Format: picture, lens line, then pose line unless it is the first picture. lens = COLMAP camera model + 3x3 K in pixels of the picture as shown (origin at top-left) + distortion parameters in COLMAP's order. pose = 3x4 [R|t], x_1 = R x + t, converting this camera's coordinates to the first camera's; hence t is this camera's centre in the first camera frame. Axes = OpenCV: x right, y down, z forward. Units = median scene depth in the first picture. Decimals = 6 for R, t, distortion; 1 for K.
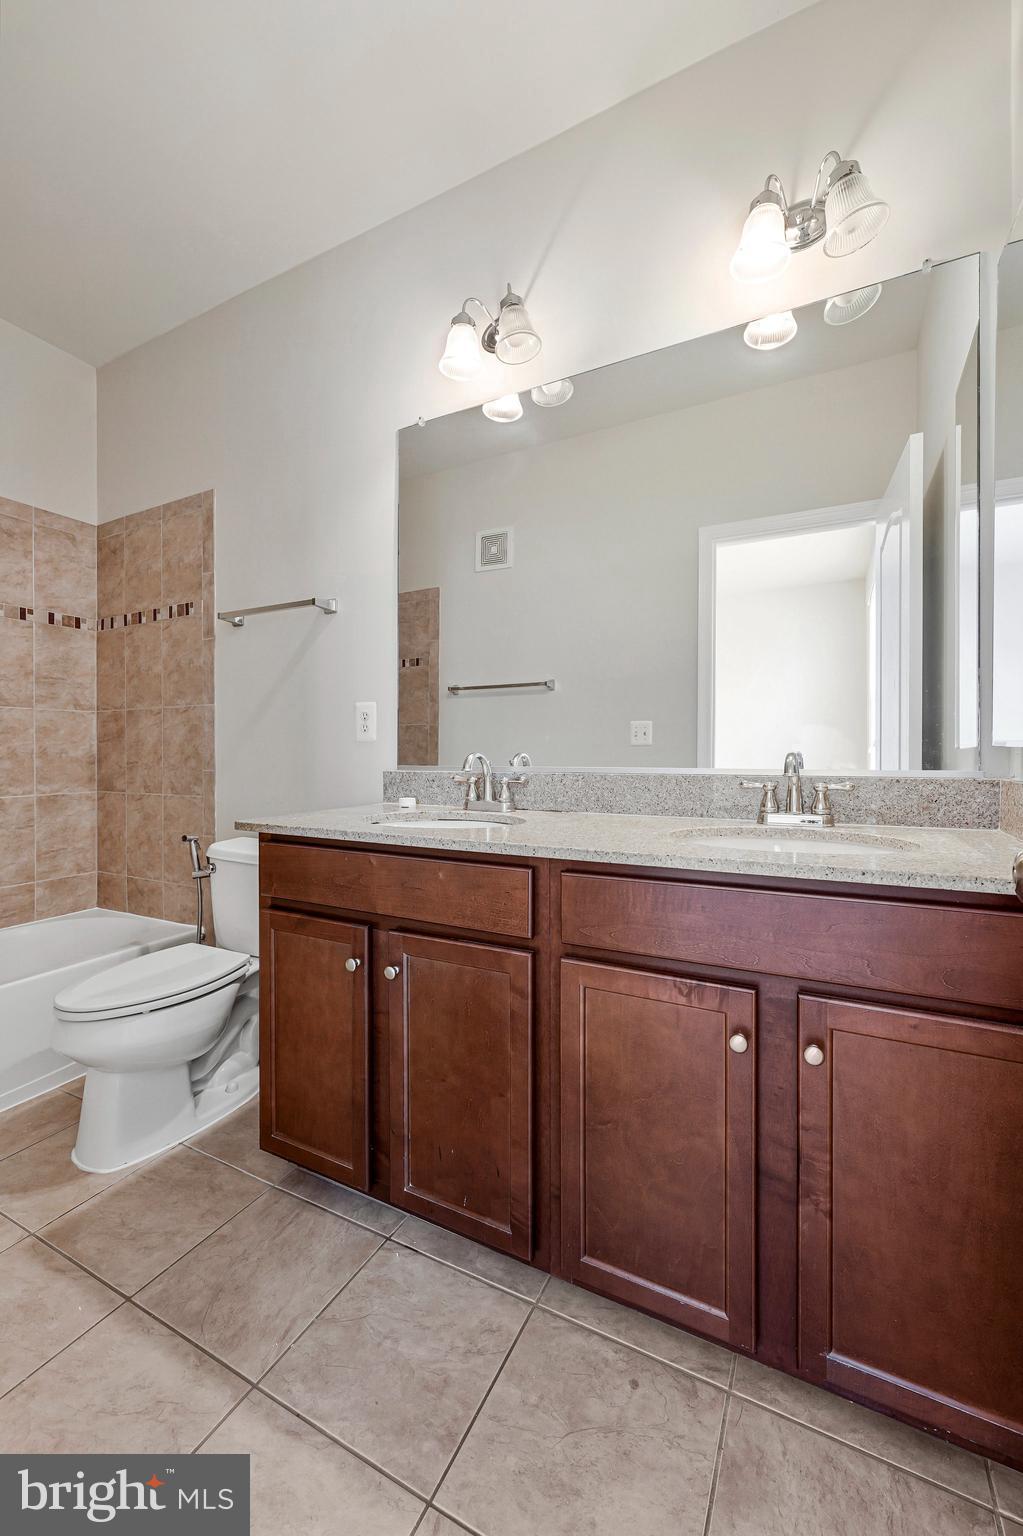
lens RADIAL K [[631.5, 0, 484.1], [0, 631.5, 753.0], [0, 0, 1]] dist [-0.002814, 0.000007]
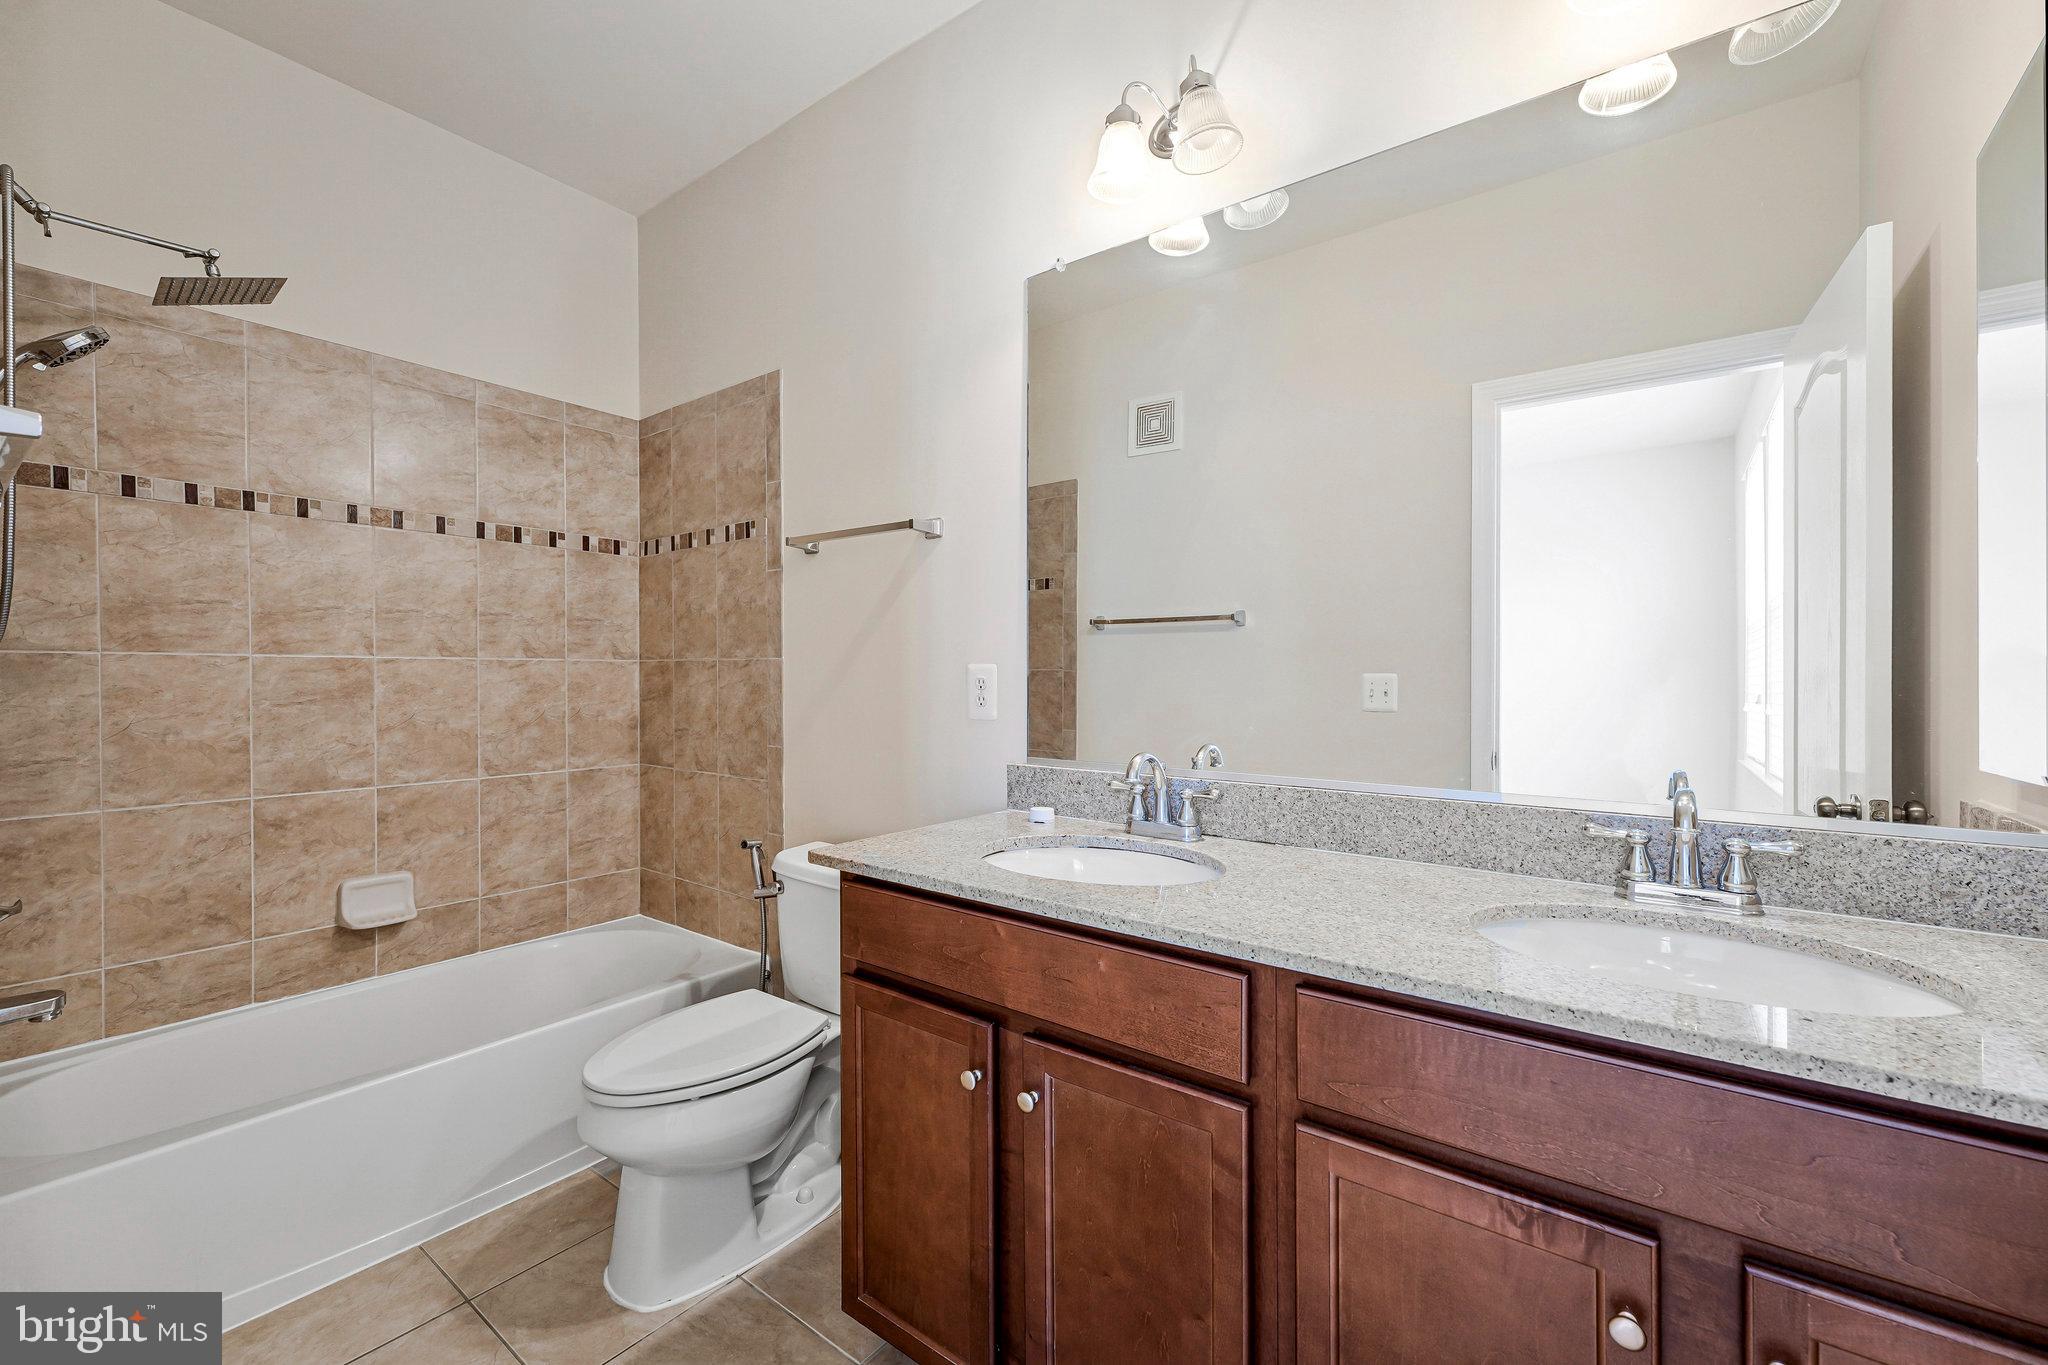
lens RADIAL K [[841.9, 0, 993.2], [0, 841.9, 683.8], [0, 0, 1]] dist [-0.002814, 0.000007]
pose [[0.987351, 0.000365, -0.158551, -0.029969], [0.000567, 0.999983, 0.005832, -0.080930], [0.158551, -0.005848, 0.987334, 0.075970]]
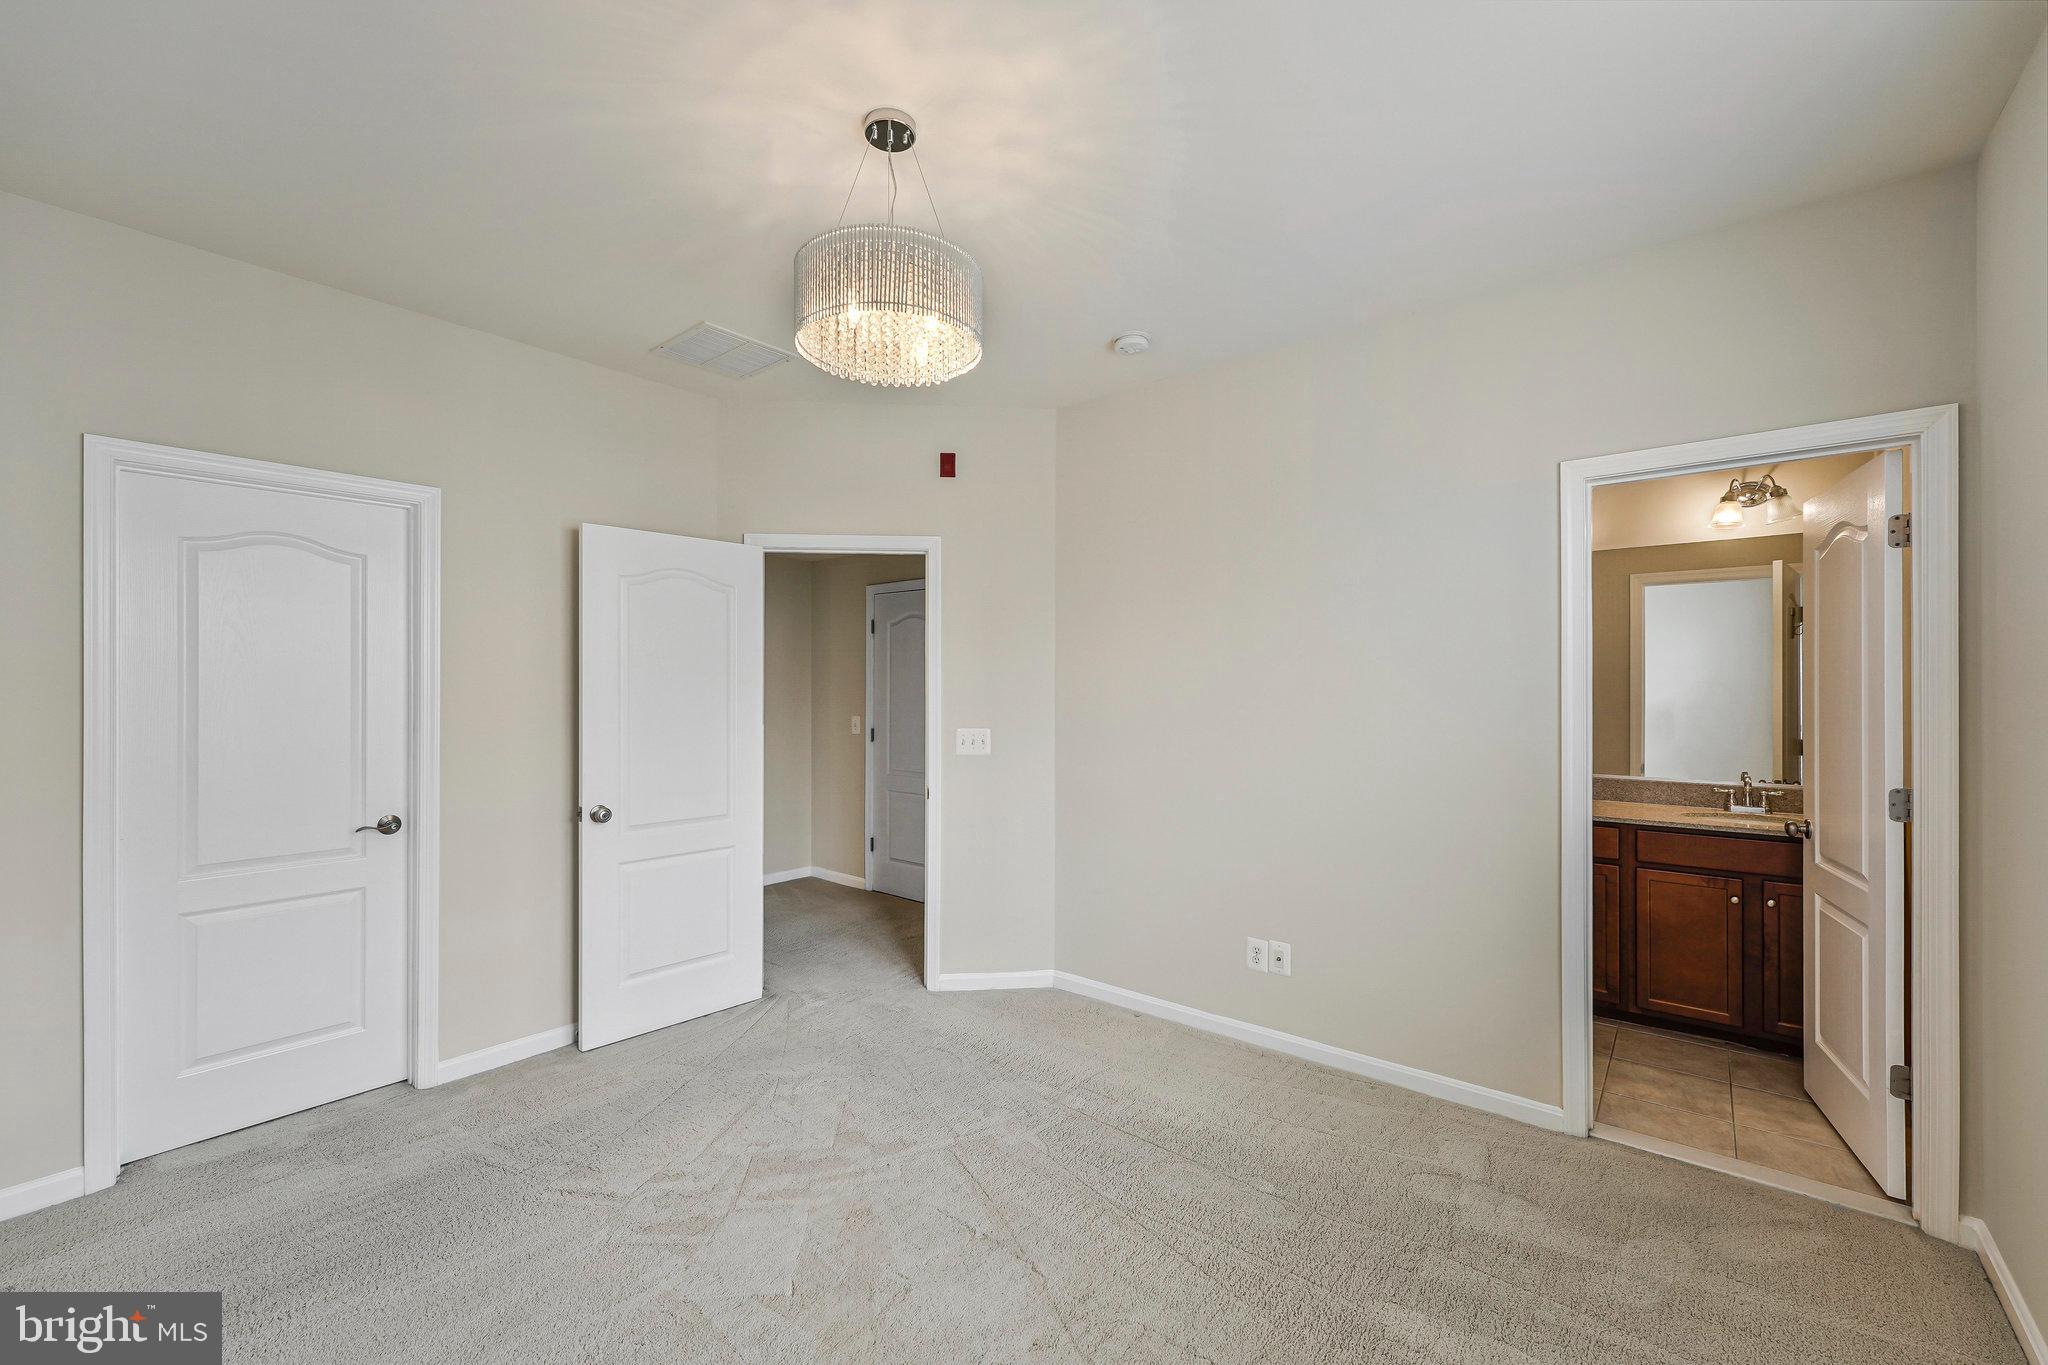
lens RADIAL K [[841.9, 0, 980.3], [0, 841.9, 668.1], [0, 0, 1]] dist [-0.002814, 0.000007]
pose [[0.978142, 0.000293, -0.207936, -1.010480], [-0.004084, 0.999833, -0.017799, -0.215188], [0.207896, 0.018259, 0.977981, -1.598703]]
